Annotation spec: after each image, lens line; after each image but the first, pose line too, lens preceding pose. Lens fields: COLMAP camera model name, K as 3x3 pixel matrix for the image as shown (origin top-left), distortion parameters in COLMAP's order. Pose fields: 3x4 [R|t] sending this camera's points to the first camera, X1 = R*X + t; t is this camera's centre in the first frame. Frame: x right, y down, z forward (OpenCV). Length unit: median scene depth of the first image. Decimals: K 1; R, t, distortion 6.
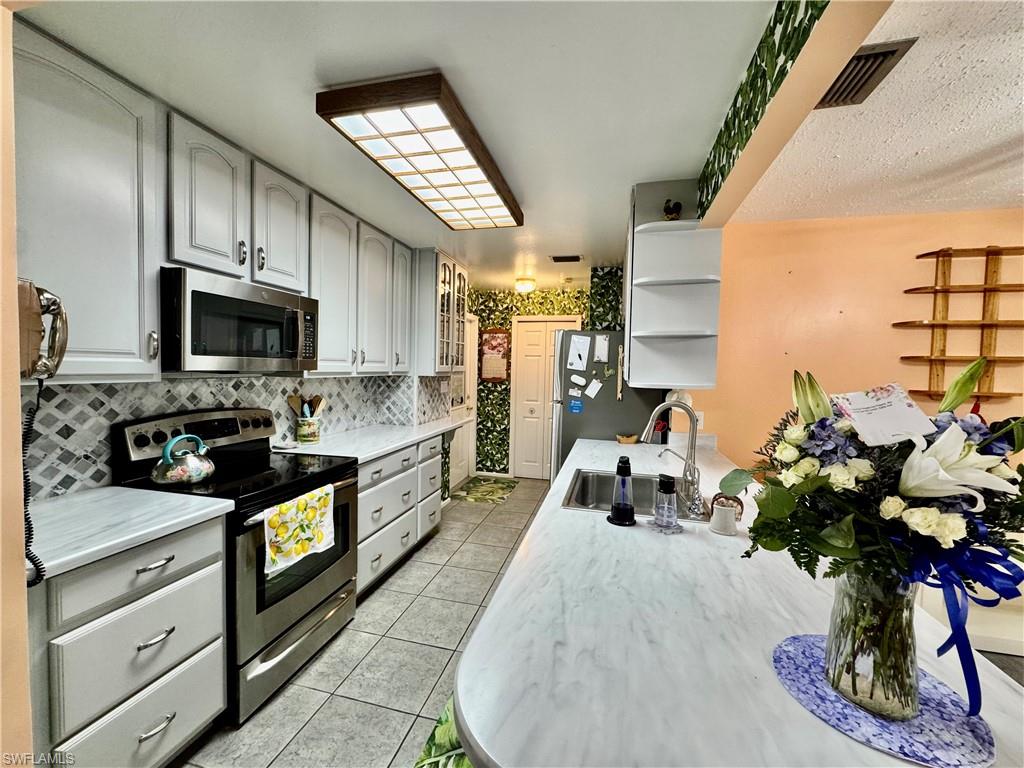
lens RADIAL K [[409.5, 0, 513.2], [0, 409.5, 384.9], [0, 0, 1]] dist [-0.001949, -0.000395]
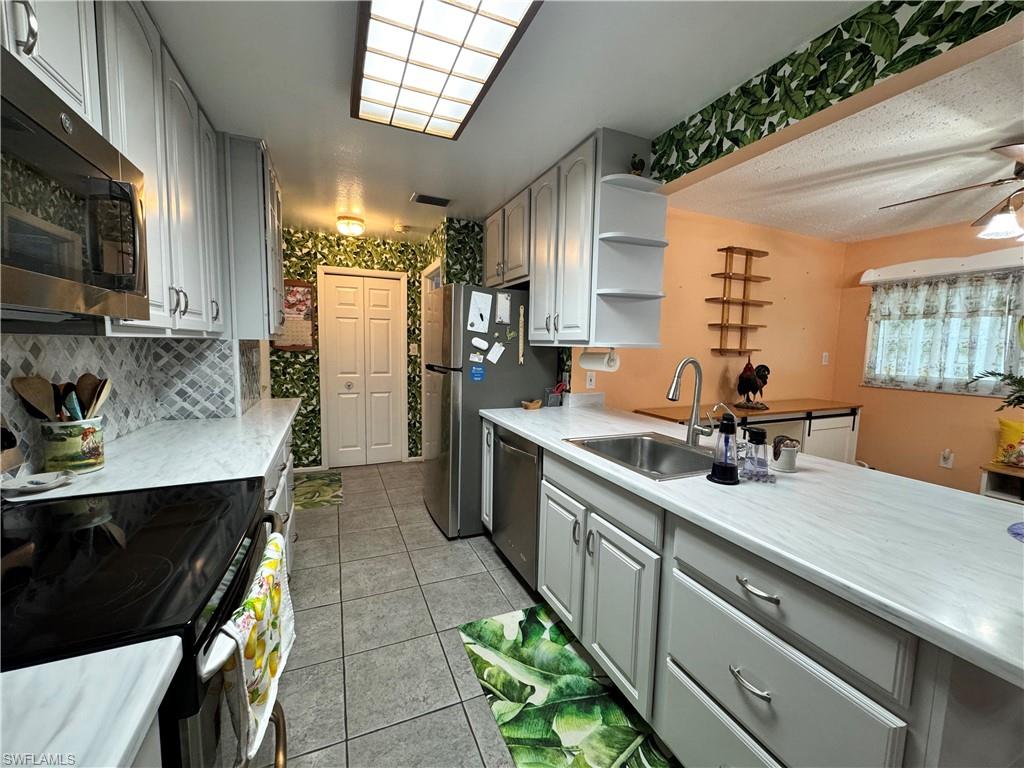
lens RADIAL K [[409.5, 0, 512.9], [0, 409.5, 384.1], [0, 0, 1]] dist [-0.001949, -0.000395]
pose [[0.794825, -0.064380, 0.603415, -0.383957], [0.022991, 0.996837, 0.076072, 0.012040], [-0.606404, -0.046590, 0.793791, 0.299997]]
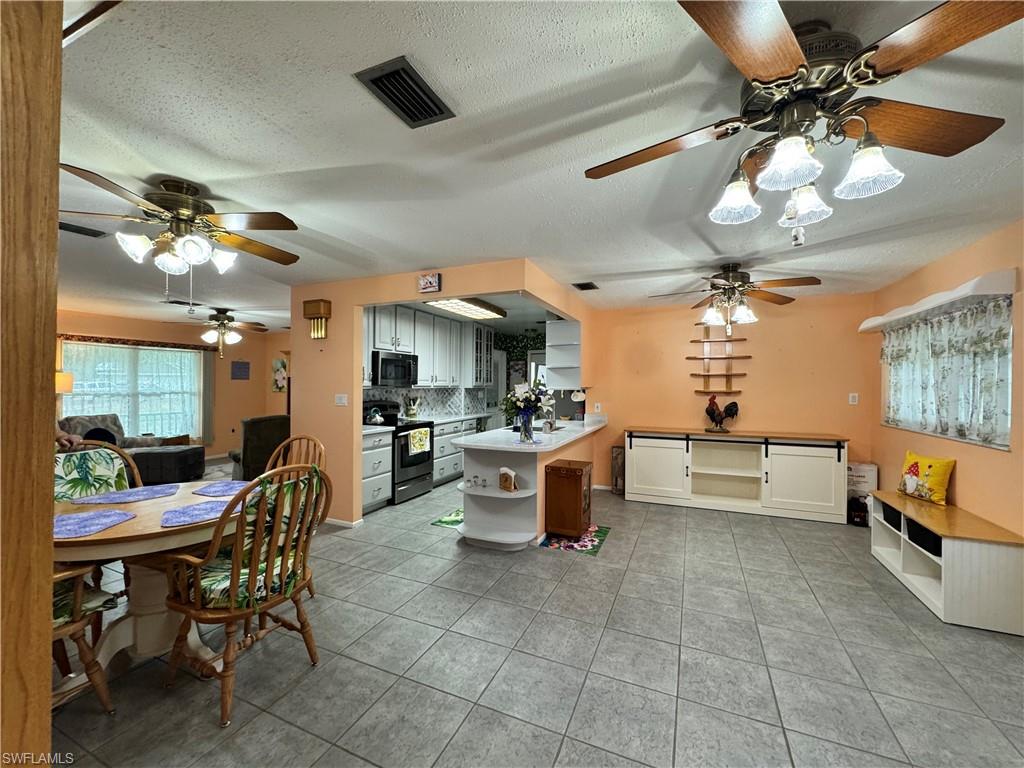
lens RADIAL K [[409.5, 0, 514.4], [0, 409.5, 384.6], [0, 0, 1]] dist [-0.001949, -0.000395]
pose [[0.985855, -0.015763, -0.166857, 0.419012], [0.008237, 0.998921, -0.045701, 0.068410], [0.167397, 0.043680, 0.984921, -1.105382]]
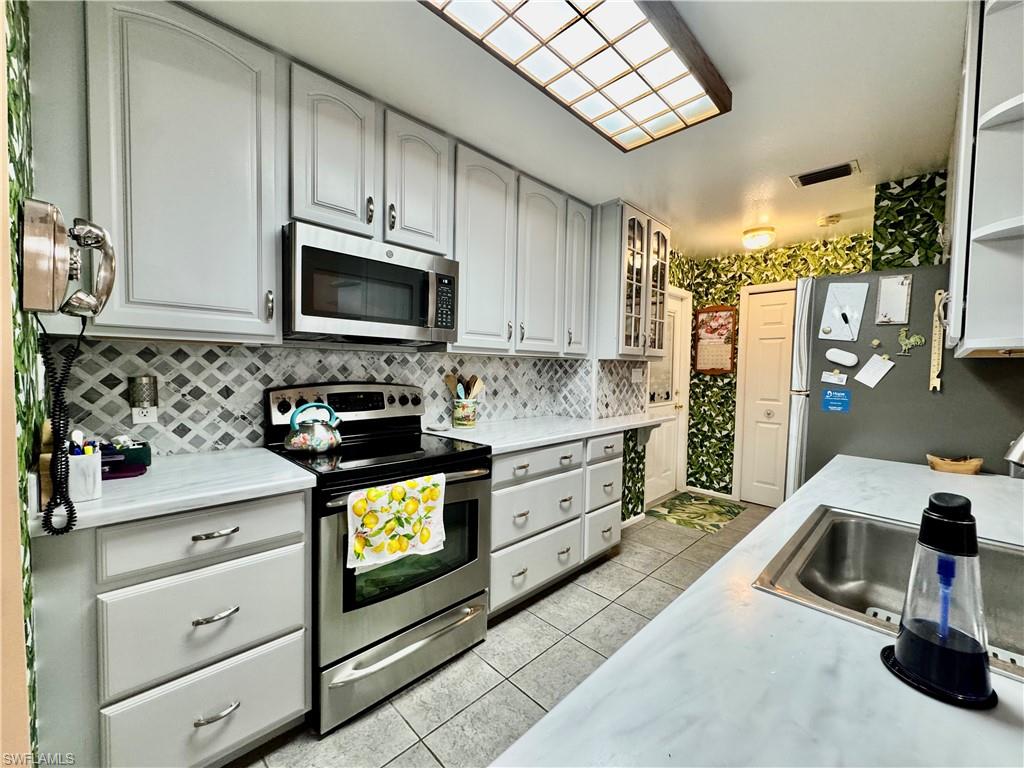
lens RADIAL K [[409.5, 0, 513.7], [0, 409.5, 384.9], [0, 0, 1]] dist [-0.001949, -0.000395]
pose [[0.853199, 0.015405, -0.521357, 0.073746], [-0.020893, 0.999771, -0.004650, 0.050421], [0.521166, 0.014860, 0.853326, 0.280682]]
